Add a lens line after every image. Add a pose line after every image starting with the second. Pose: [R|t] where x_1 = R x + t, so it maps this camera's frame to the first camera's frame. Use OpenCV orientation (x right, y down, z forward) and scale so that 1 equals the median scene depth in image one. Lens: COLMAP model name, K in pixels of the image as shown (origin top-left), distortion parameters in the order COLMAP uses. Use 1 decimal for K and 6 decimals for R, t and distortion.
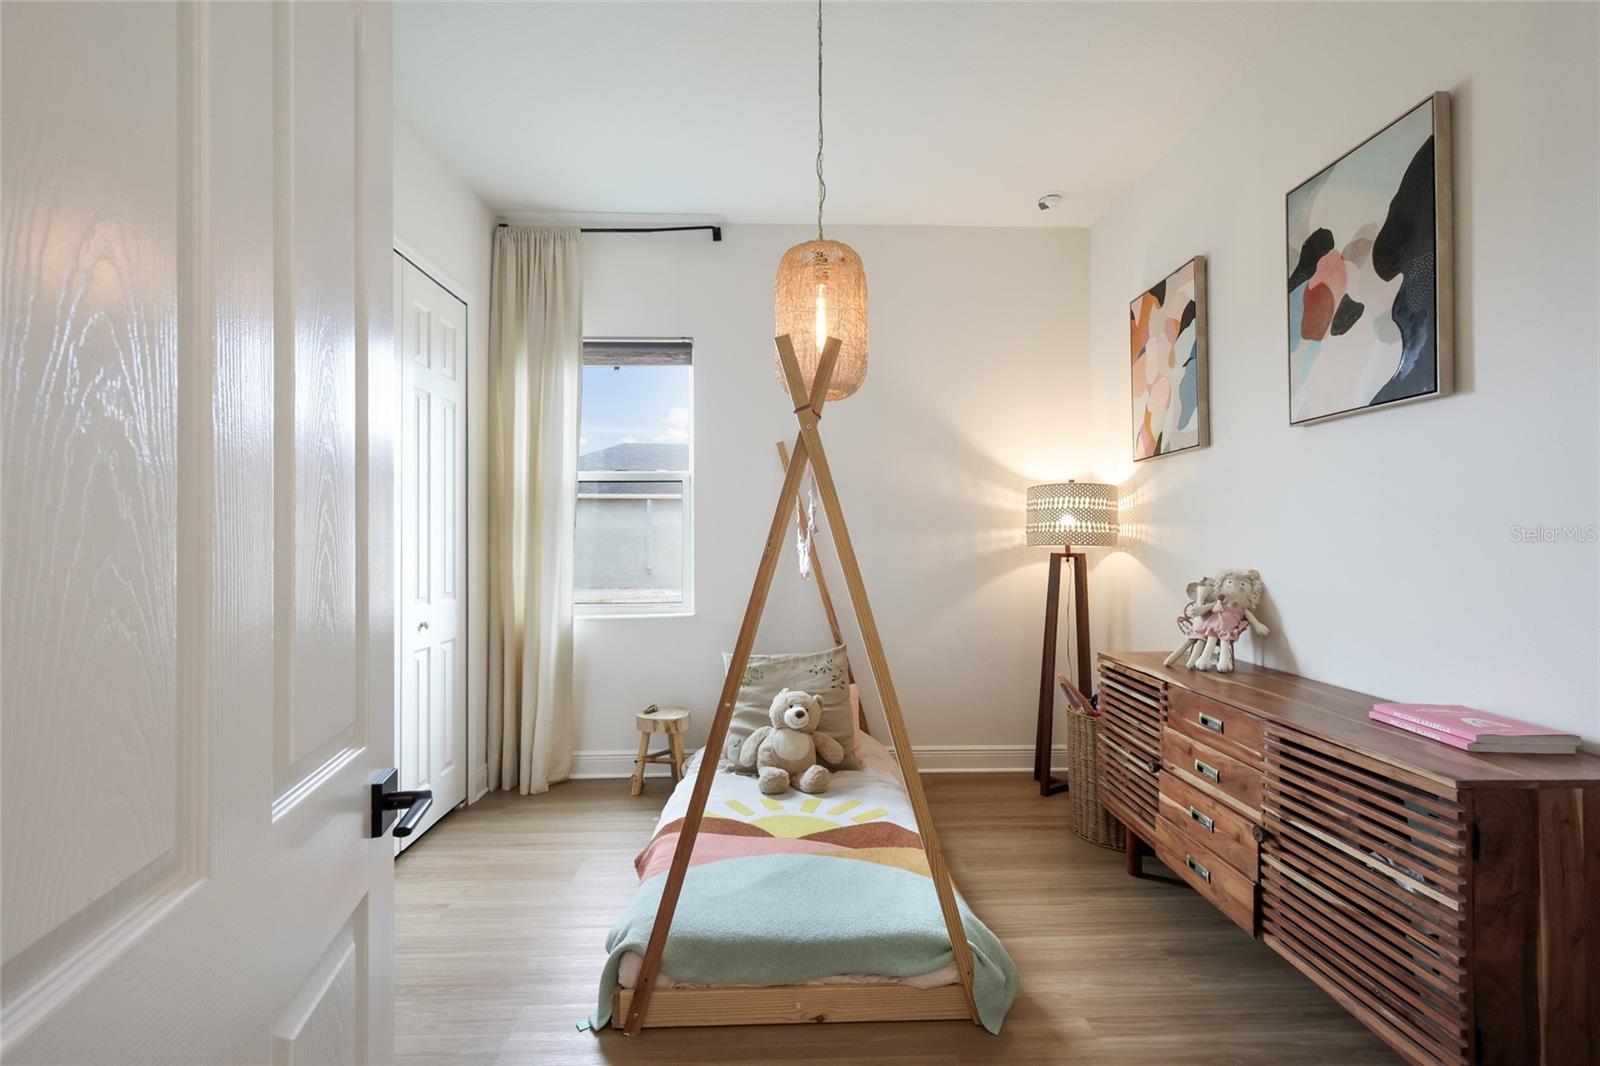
lens RADIAL K [[692.2, 0, 801.1], [0, 692.2, 528.6], [0, 0, 1]] dist [0.000493, -0.000044]
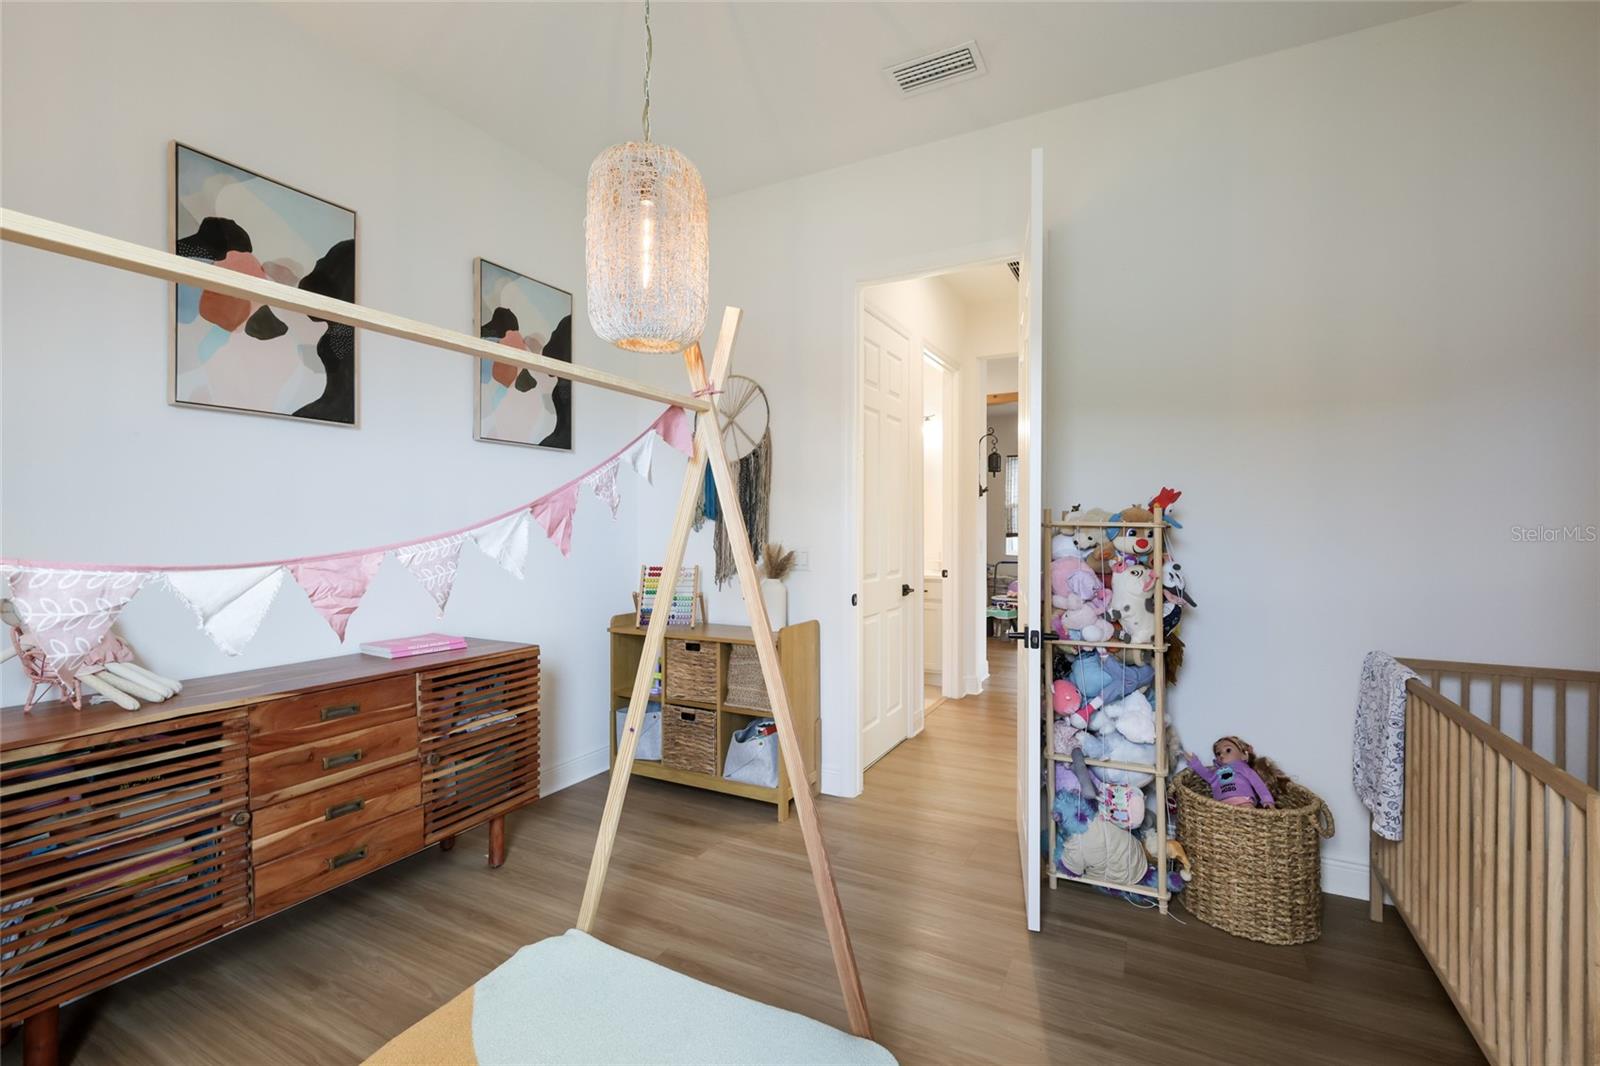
lens RADIAL K [[692.2, 0, 801.1], [0, 692.2, 528.6], [0, 0, 1]] dist [0.000493, -0.000044]
pose [[-0.864604, 0.005697, 0.502422, -0.507547], [-0.000928, 0.999916, -0.012936, 0.027735], [-0.502453, -0.011651, -0.864526, 1.572825]]
